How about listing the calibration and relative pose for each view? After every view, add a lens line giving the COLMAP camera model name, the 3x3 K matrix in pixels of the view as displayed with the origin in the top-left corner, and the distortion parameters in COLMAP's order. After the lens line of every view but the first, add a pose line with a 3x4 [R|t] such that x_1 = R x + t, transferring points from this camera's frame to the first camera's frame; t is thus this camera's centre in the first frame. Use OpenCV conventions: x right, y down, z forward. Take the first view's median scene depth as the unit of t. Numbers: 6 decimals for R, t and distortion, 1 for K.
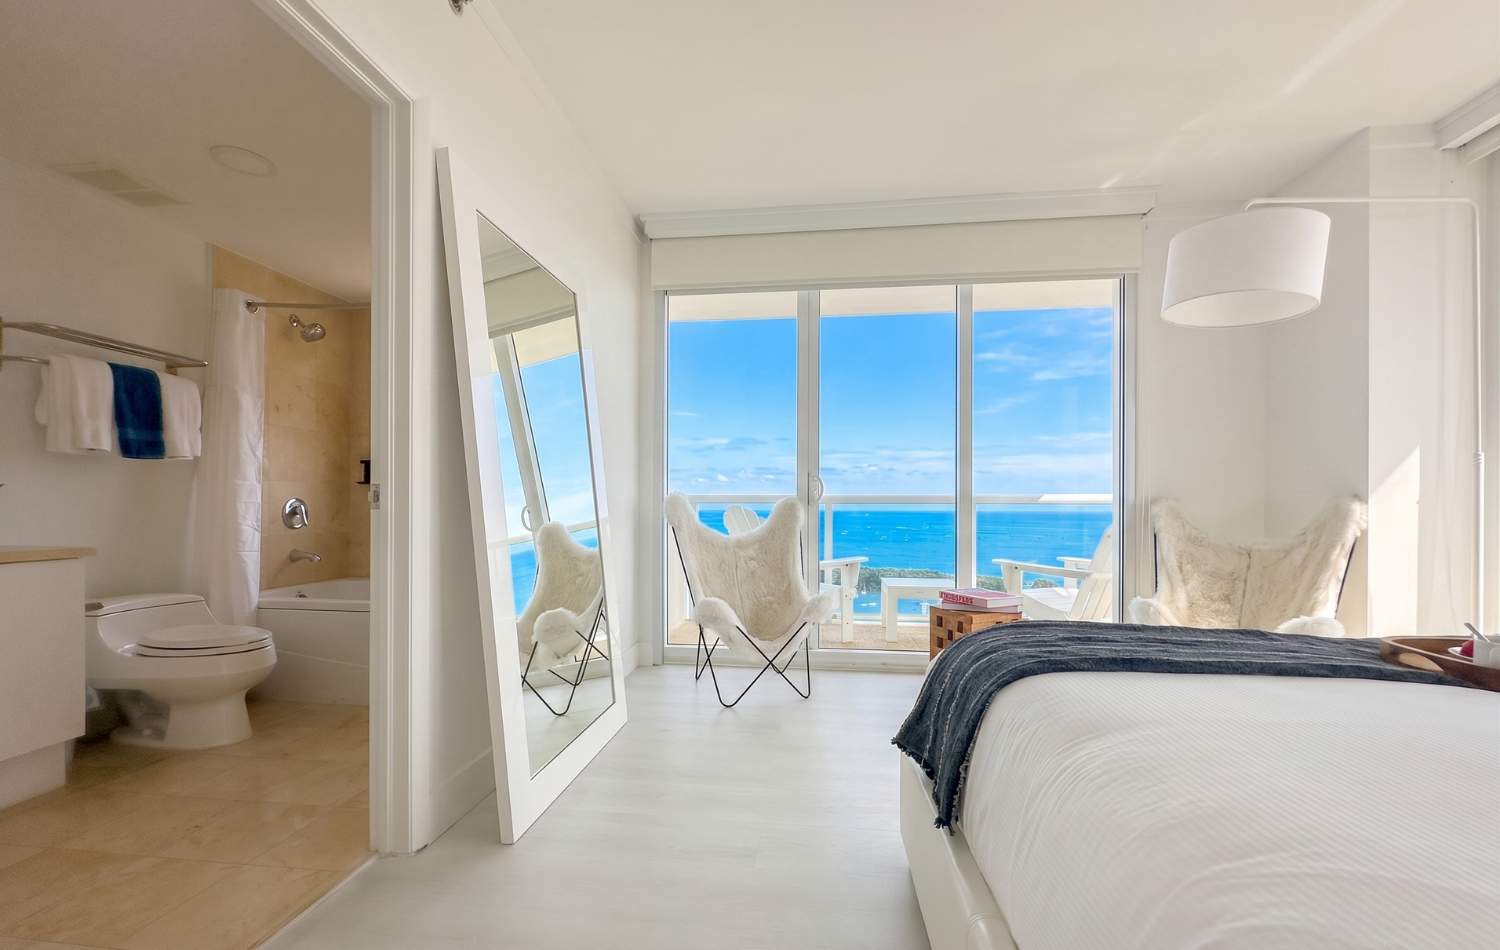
lens RADIAL K [[606.6, 0, 734.7], [0, 606.6, 501.1], [0, 0, 1]] dist [-0.000981, -0.000454]
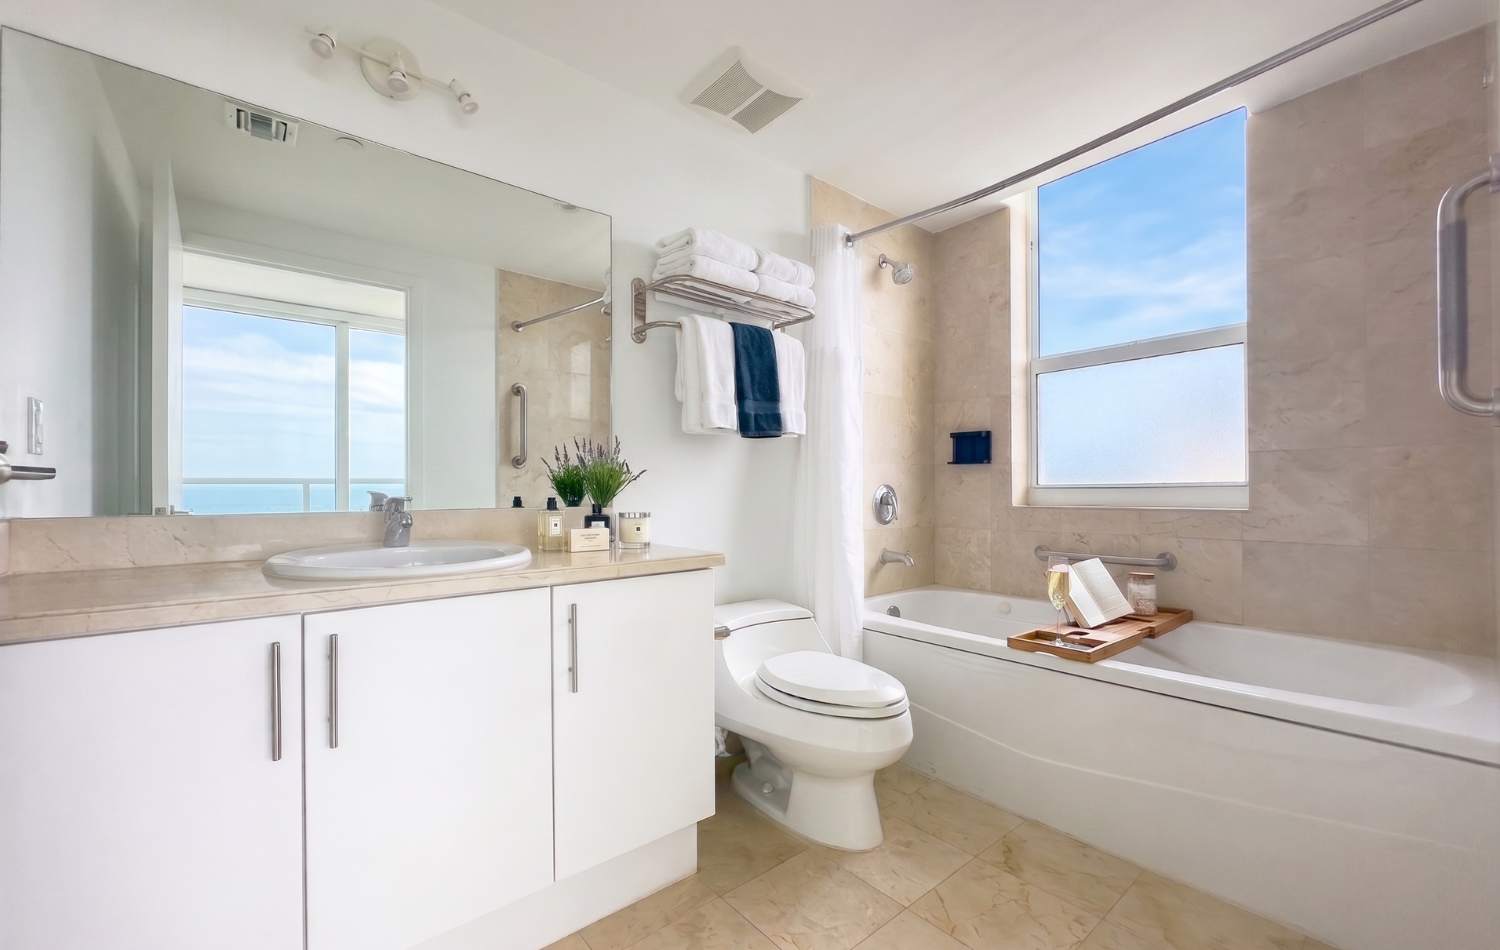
lens RADIAL K [[606.6, 0, 734.7], [0, 606.6, 501.1], [0, 0, 1]] dist [-0.000981, -0.000454]
pose [[0.736782, 0.030259, -0.675453, -0.473765], [-0.000732, 0.999033, 0.043957, -0.023918], [0.676130, -0.031893, 0.736091, 0.399249]]
